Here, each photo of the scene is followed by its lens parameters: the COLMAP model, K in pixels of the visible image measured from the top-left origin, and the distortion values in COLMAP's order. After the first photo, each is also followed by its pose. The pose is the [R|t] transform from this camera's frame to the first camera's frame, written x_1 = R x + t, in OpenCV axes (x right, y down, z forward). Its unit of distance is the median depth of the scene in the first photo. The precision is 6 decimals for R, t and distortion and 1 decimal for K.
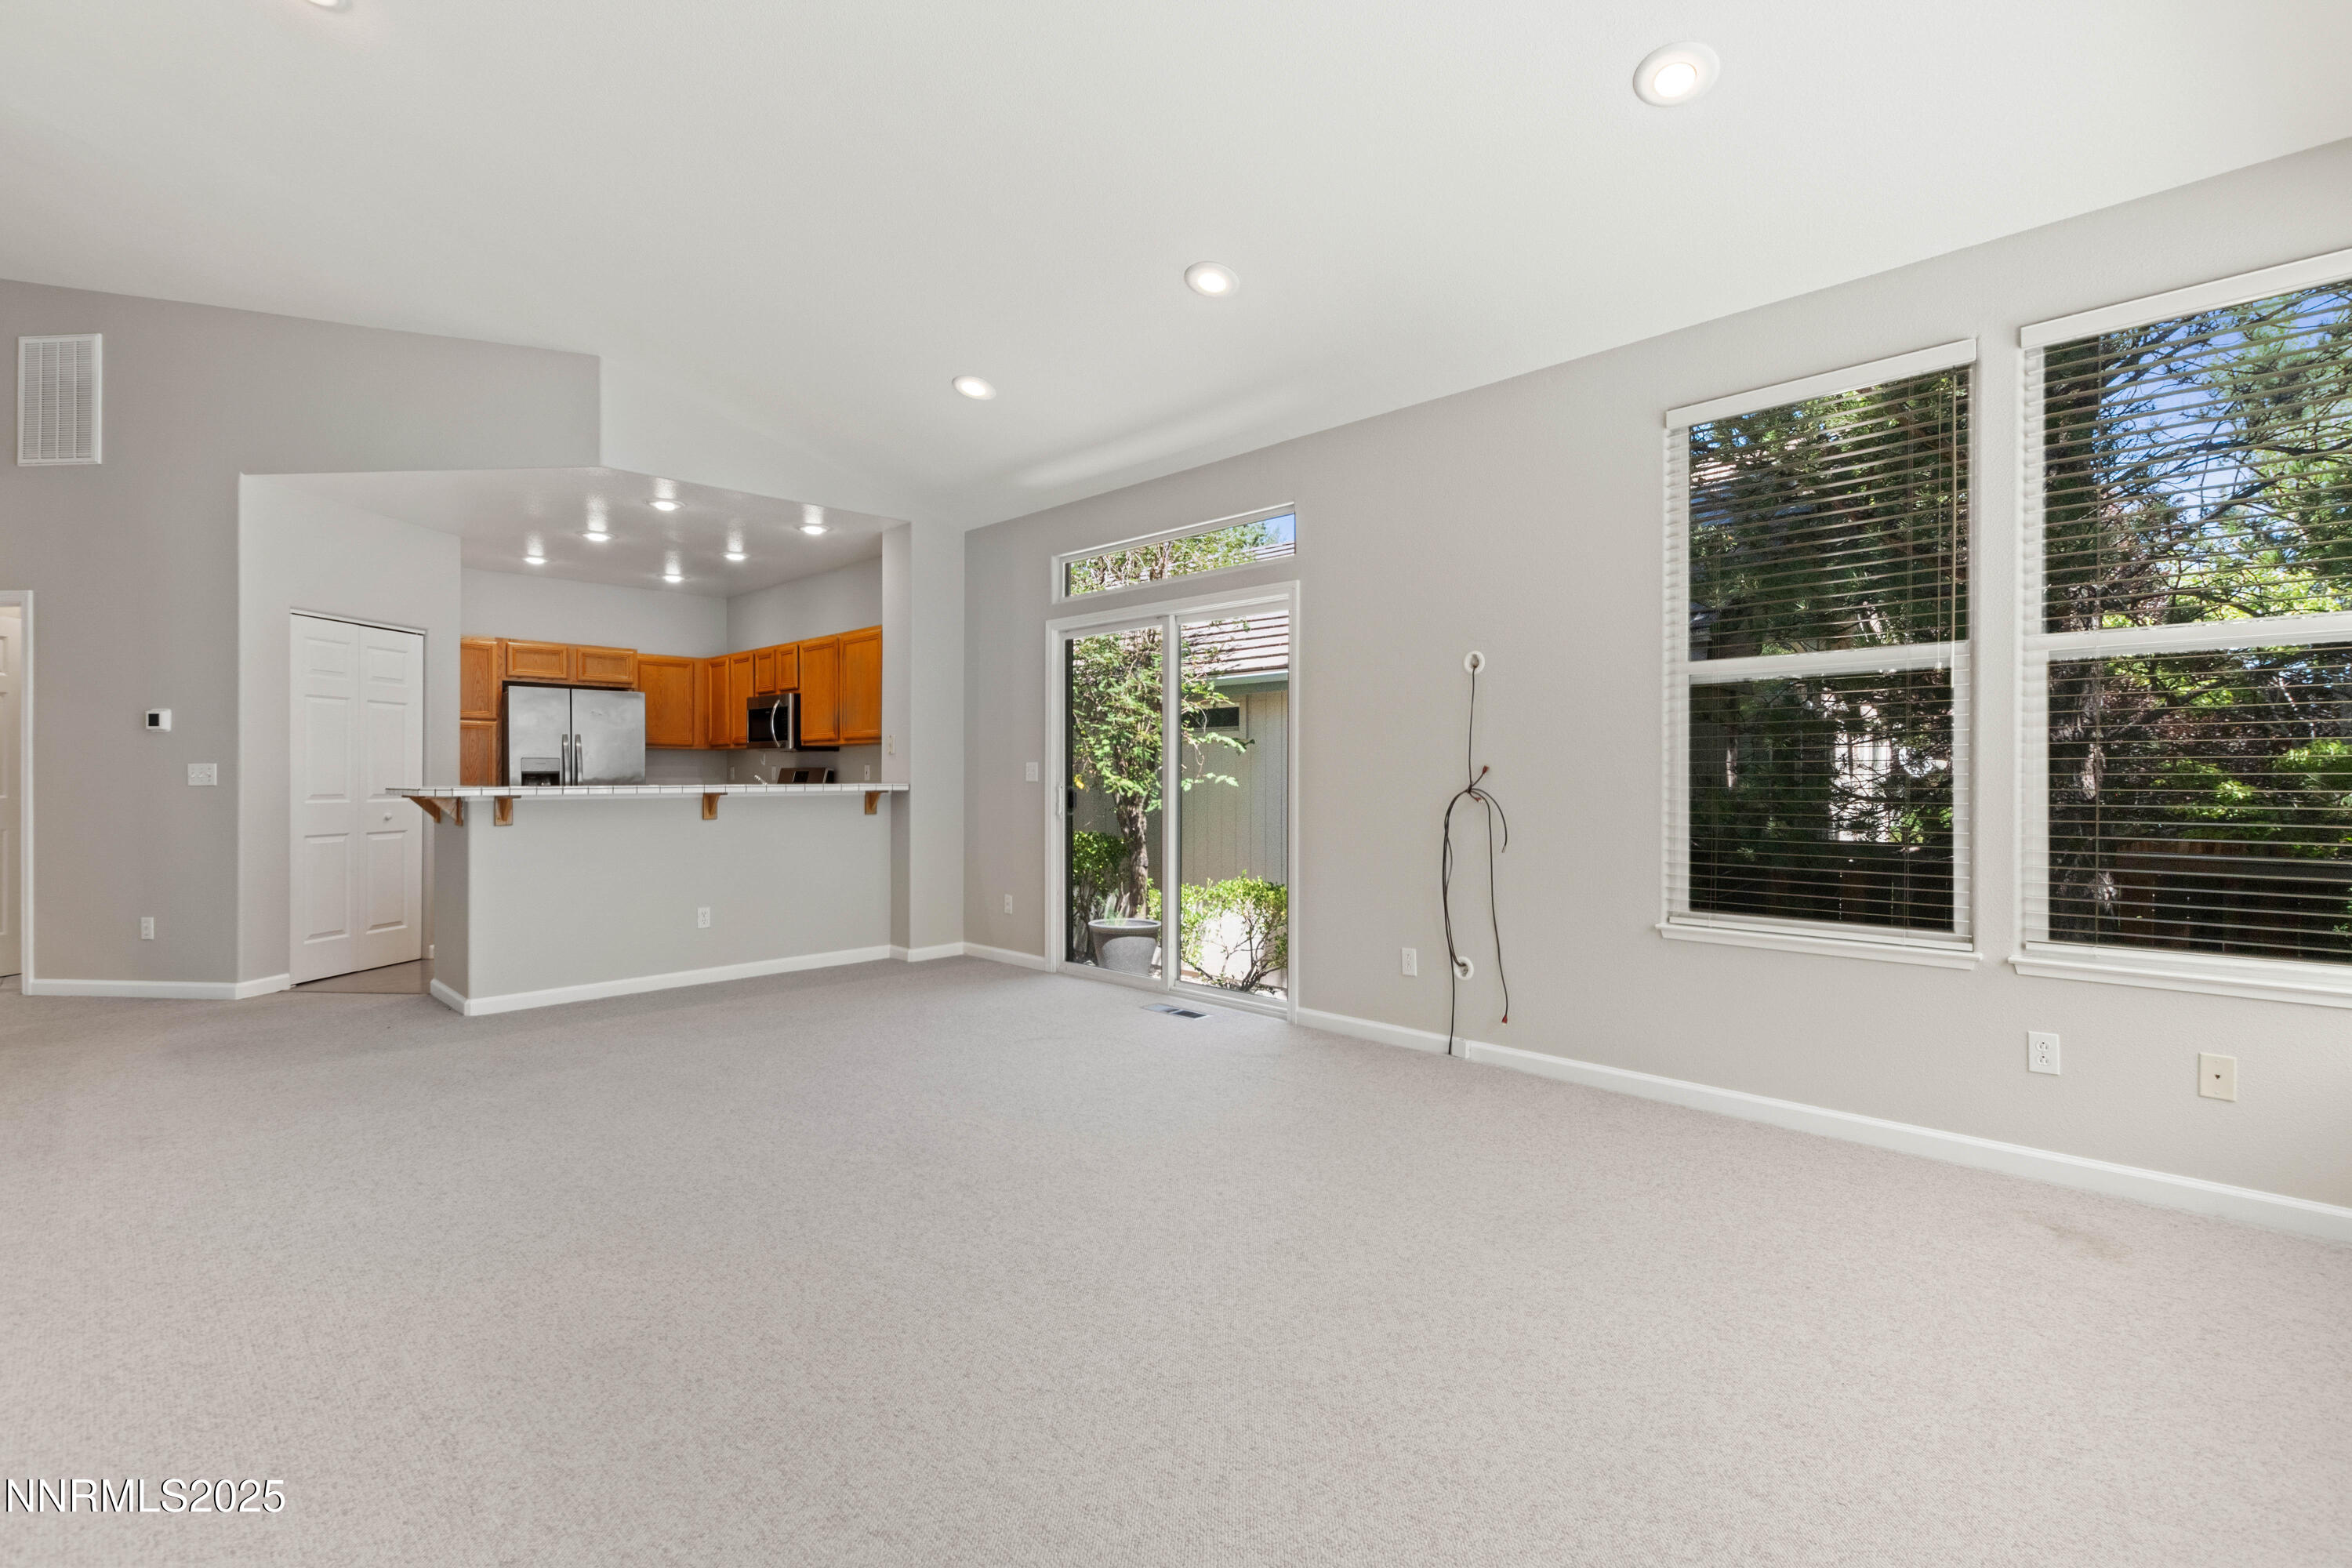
lens RADIAL K [[1051.2, 0, 1173.0], [0, 1051.2, 780.1], [0, 0, 1]] dist [0.004044, 0.000111]
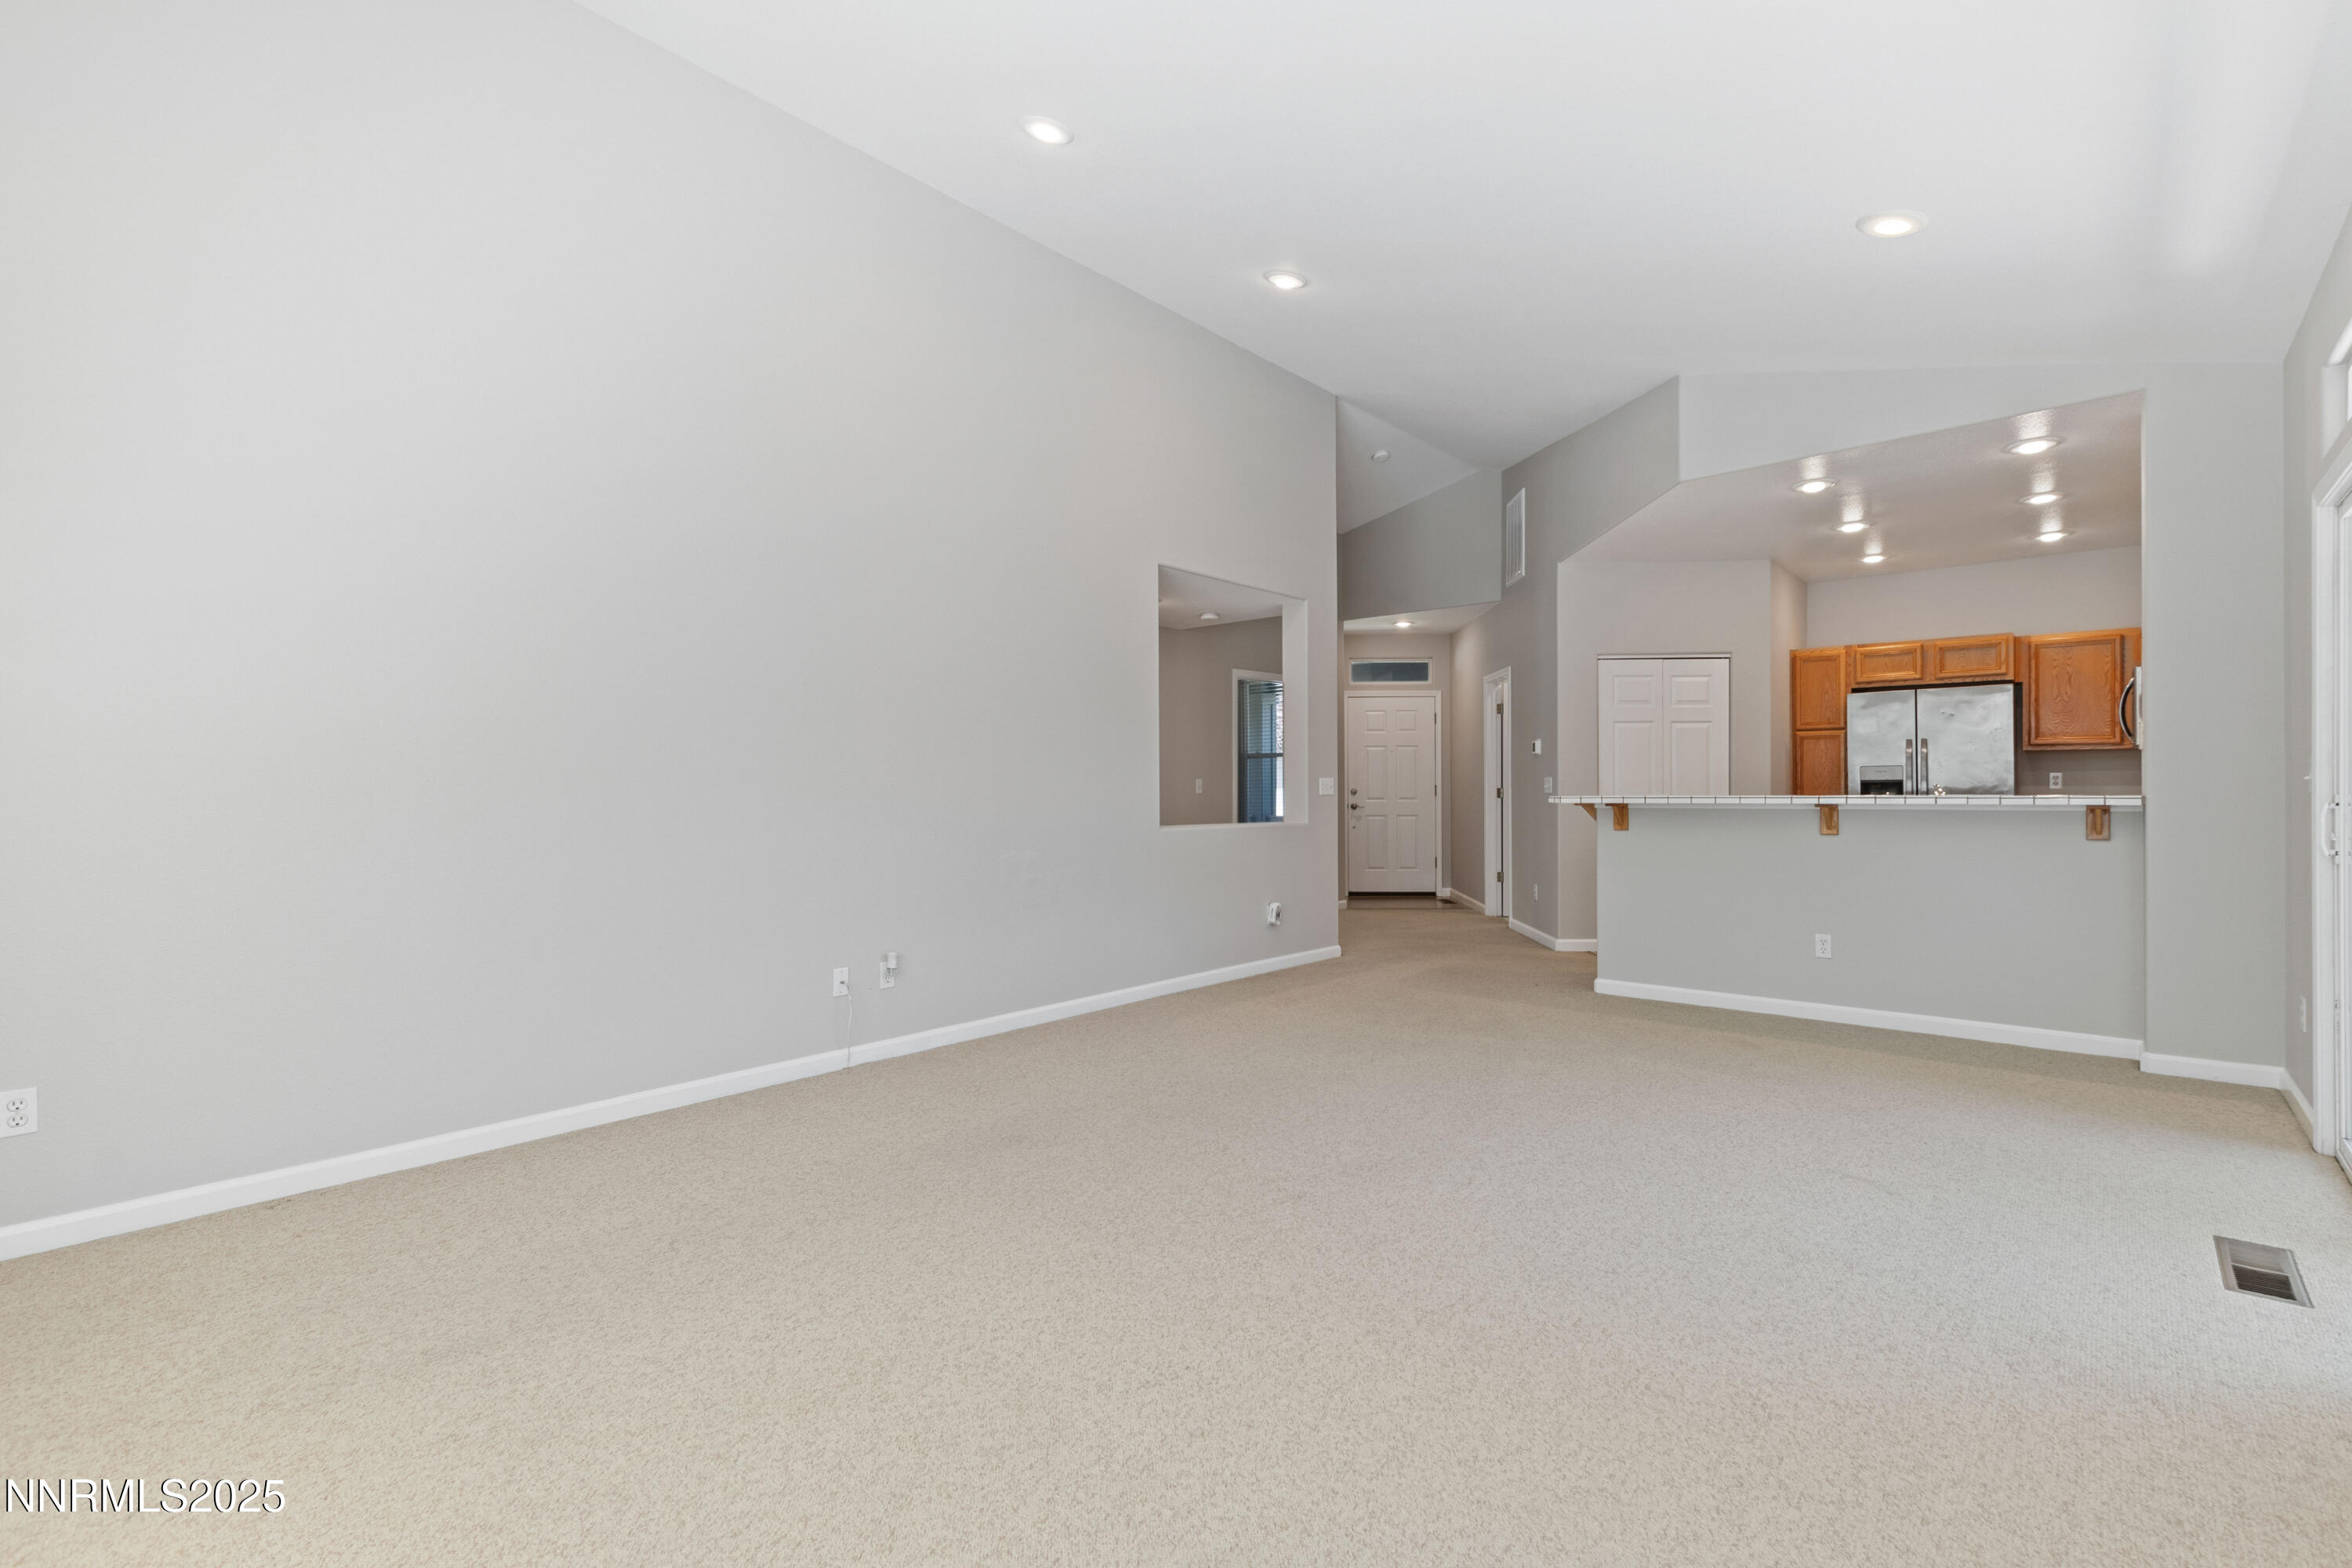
lens RADIAL K [[1051.2, 0, 1196.7], [0, 1051.2, 783.0], [0, 0, 1]] dist [0.004044, 0.000111]
pose [[0.062422, -0.004114, -0.998041, 0.314120], [0.000519, 0.999992, -0.004090, -0.001675], [0.998050, -0.000263, 0.062423, 0.331492]]
